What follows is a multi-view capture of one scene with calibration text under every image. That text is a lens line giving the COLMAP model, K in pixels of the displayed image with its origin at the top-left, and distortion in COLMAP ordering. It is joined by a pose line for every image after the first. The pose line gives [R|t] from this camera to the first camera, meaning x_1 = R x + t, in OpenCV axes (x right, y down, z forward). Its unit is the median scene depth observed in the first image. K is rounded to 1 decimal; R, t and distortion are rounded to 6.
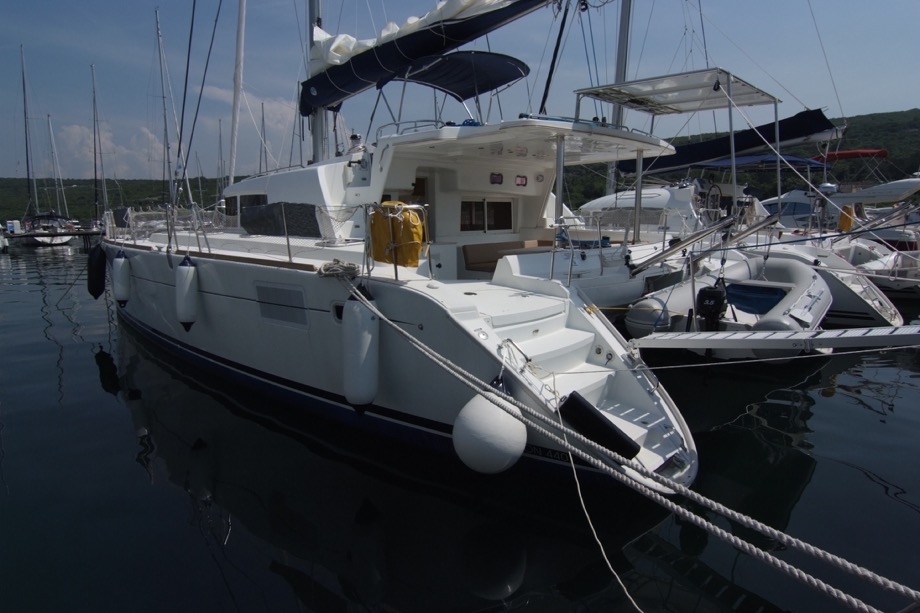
lens RADIAL K [[570.0, 0, 460.0], [0, 570.0, 306.5], [0, 0, 1]] dist [-0.002399, -0.002441]
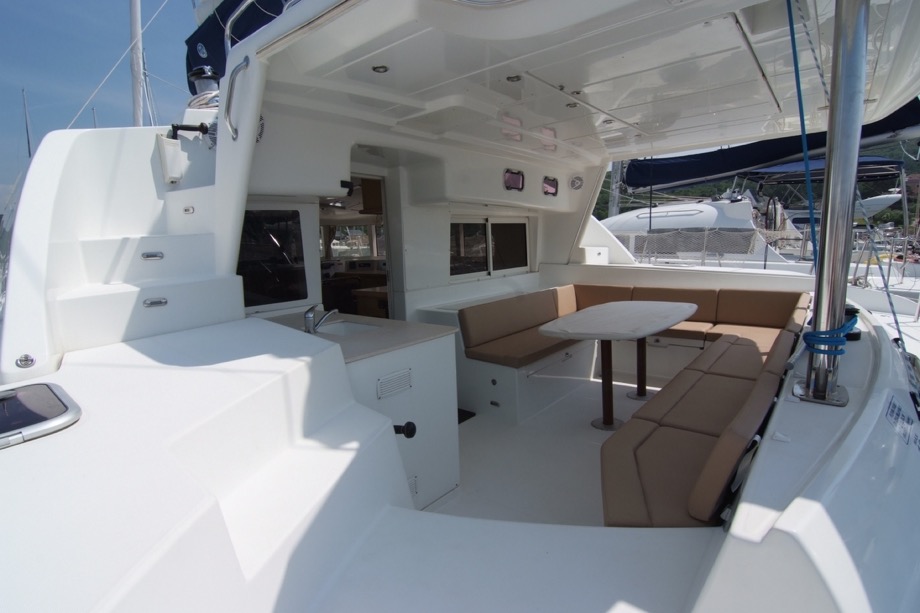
lens RADIAL K [[452.1, 0, 460.0], [0, 452.1, 306.5], [0, 0, 1]] dist [-0.020401, 0.000415]
pose [[0.998289, -0.029112, 0.050710, -0.012561], [0.029419, 0.999553, -0.005324, -0.096373], [-0.050532, 0.006806, 0.998699, 0.537202]]
